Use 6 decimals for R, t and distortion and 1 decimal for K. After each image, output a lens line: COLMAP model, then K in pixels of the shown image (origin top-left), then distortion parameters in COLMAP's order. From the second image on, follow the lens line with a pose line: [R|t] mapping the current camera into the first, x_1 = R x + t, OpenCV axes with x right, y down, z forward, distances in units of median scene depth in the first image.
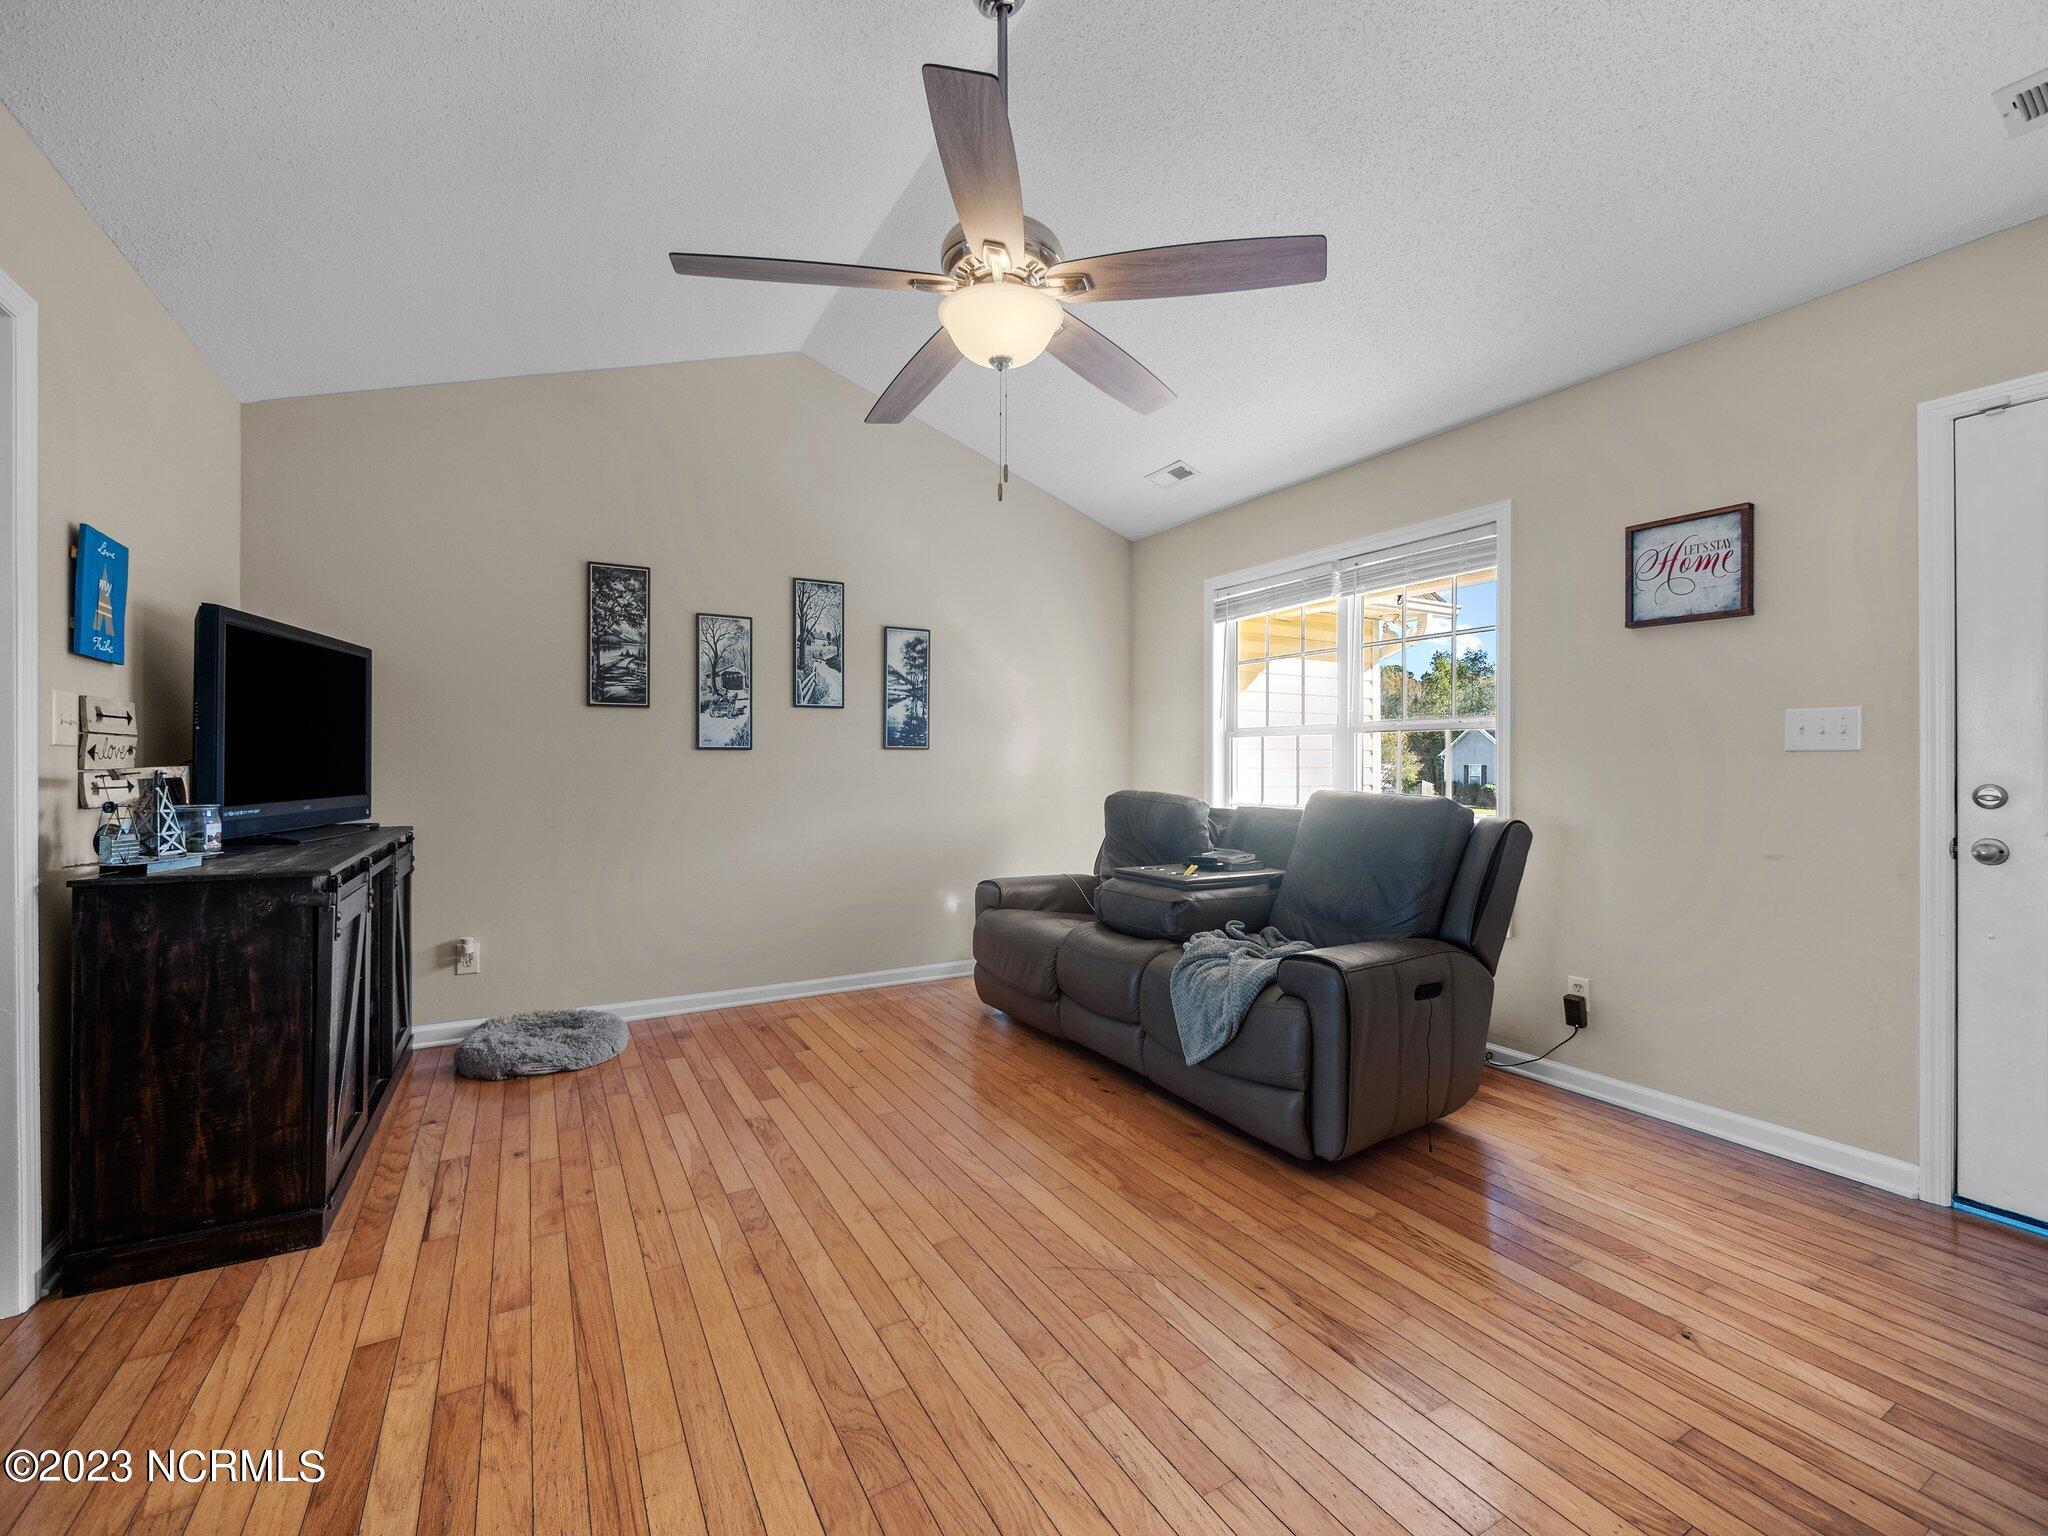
lens RADIAL K [[868.3, 0, 1029.4], [0, 868.3, 760.1], [0, 0, 1]] dist [-0.005470, -0.000231]
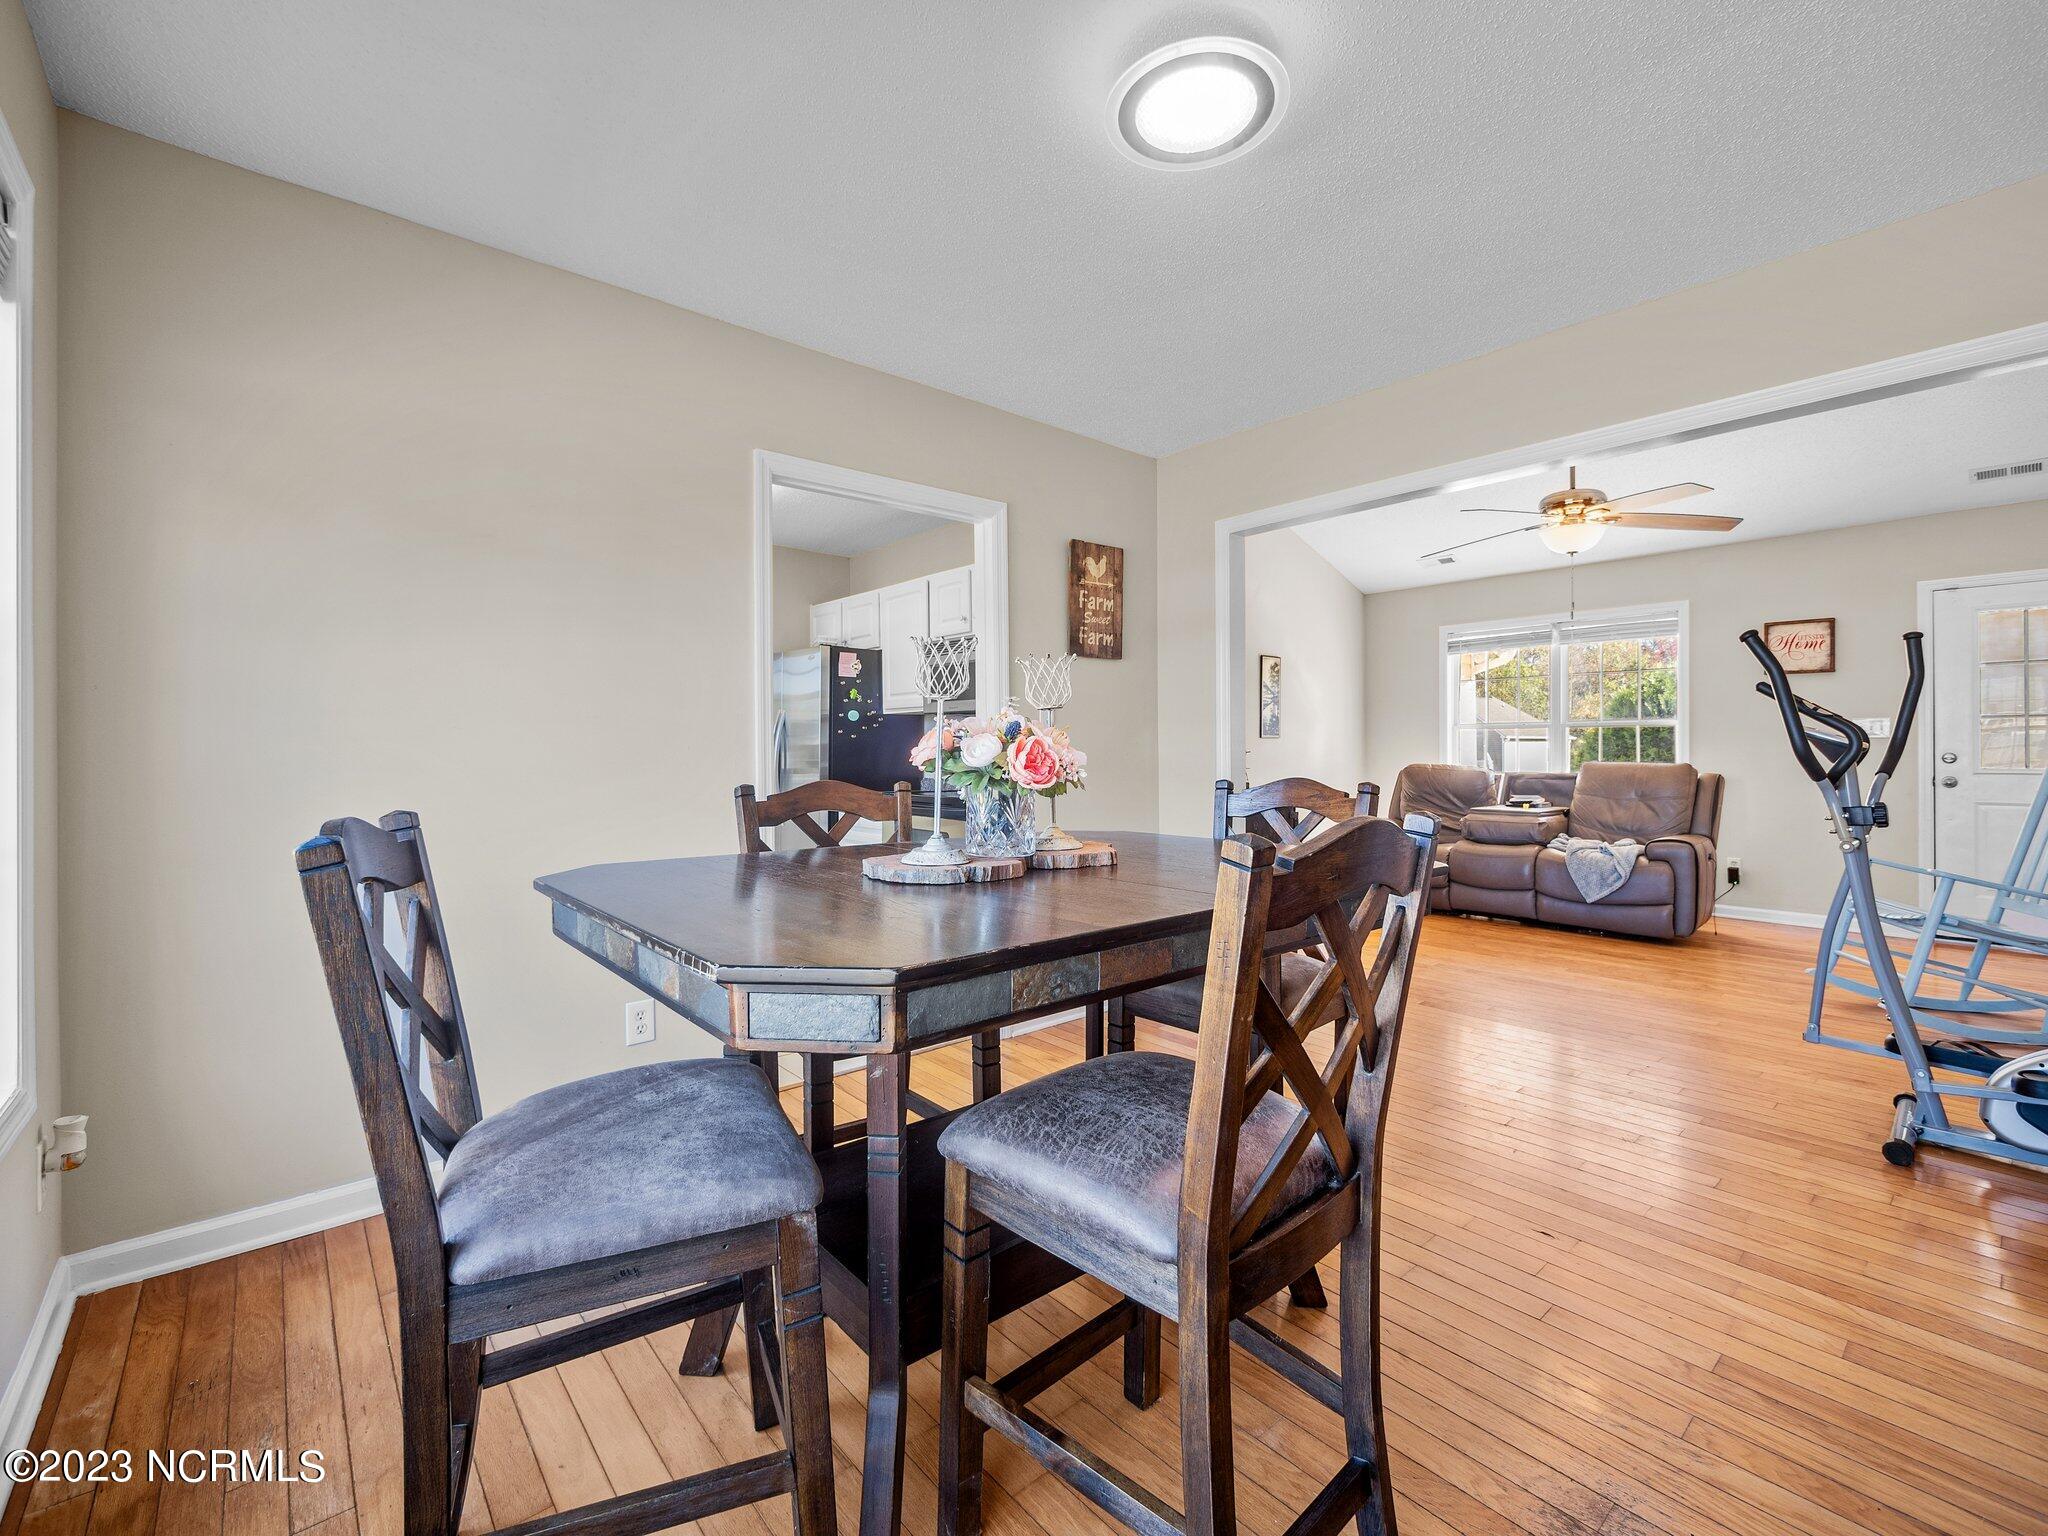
lens RADIAL K [[872.8, 0, 1029.9], [0, 872.8, 741.2], [0, 0, 1]] dist [-0.002761, -0.000101]
pose [[0.984399, -0.002767, 0.175930, -0.964351], [0.003649, 0.999982, -0.004687, -0.000038], [-0.175914, 0.005256, 0.984391, -0.478689]]
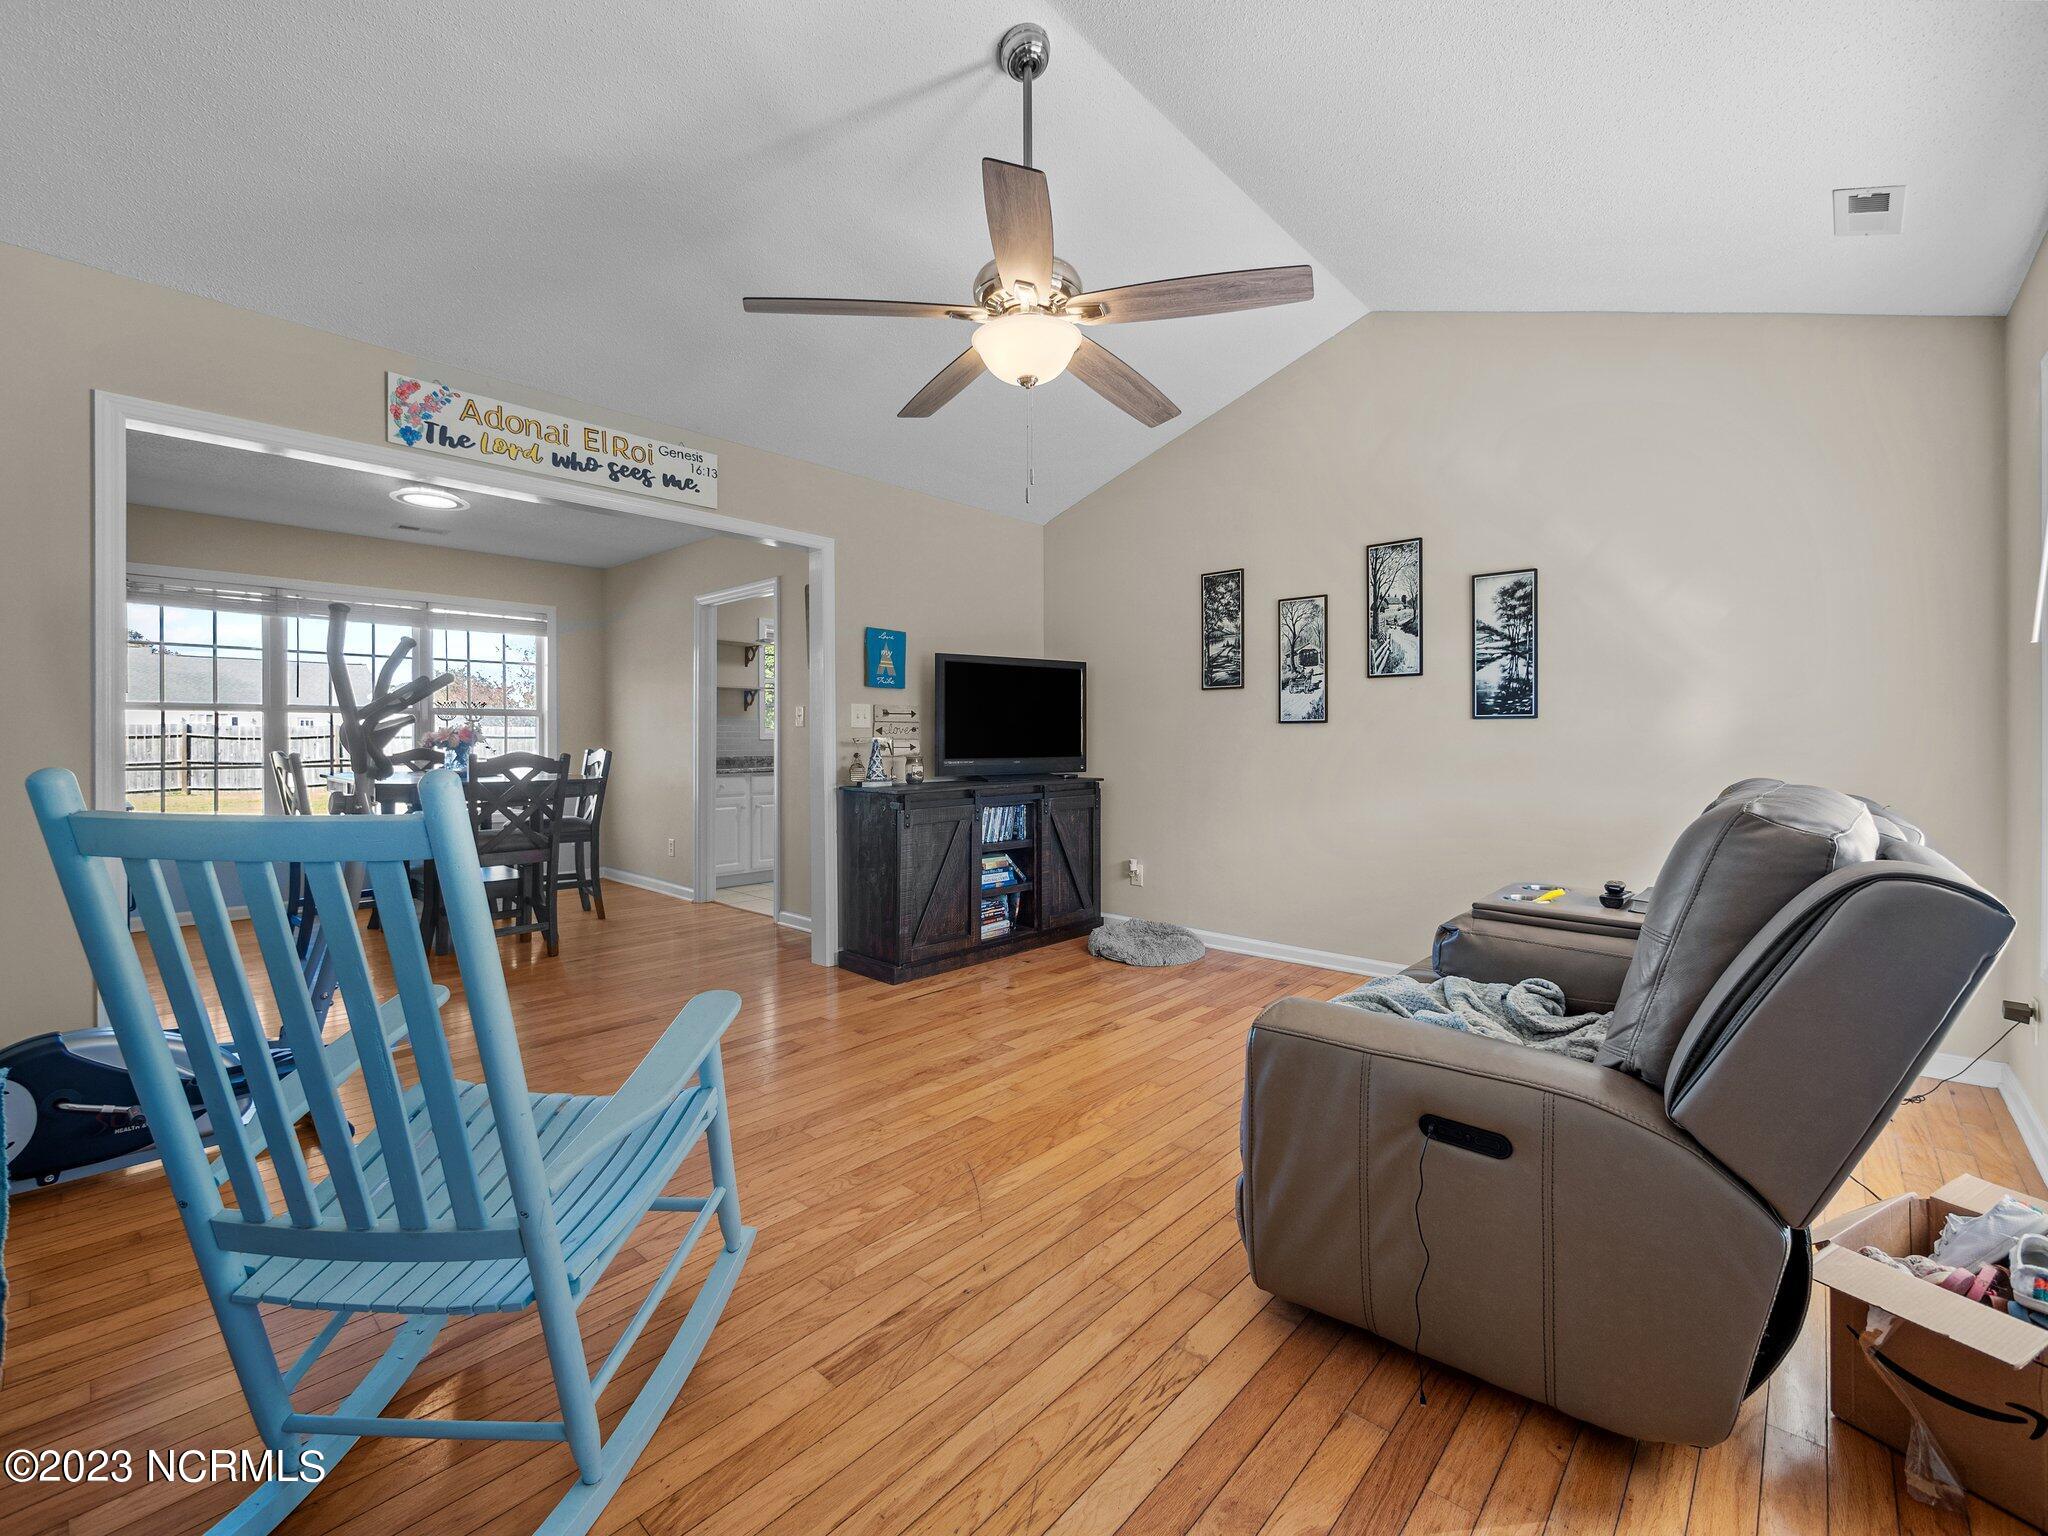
lens RADIAL K [[872.8, 0, 1029.9], [0, 872.8, 741.2], [0, 0, 1]] dist [-0.002761, -0.000101]
pose [[0.310188, 0.003598, -0.950668, 0.604684], [0.003341, 0.999983, 0.004875, 0.004434], [0.950669, -0.004688, 0.310170, 0.369719]]
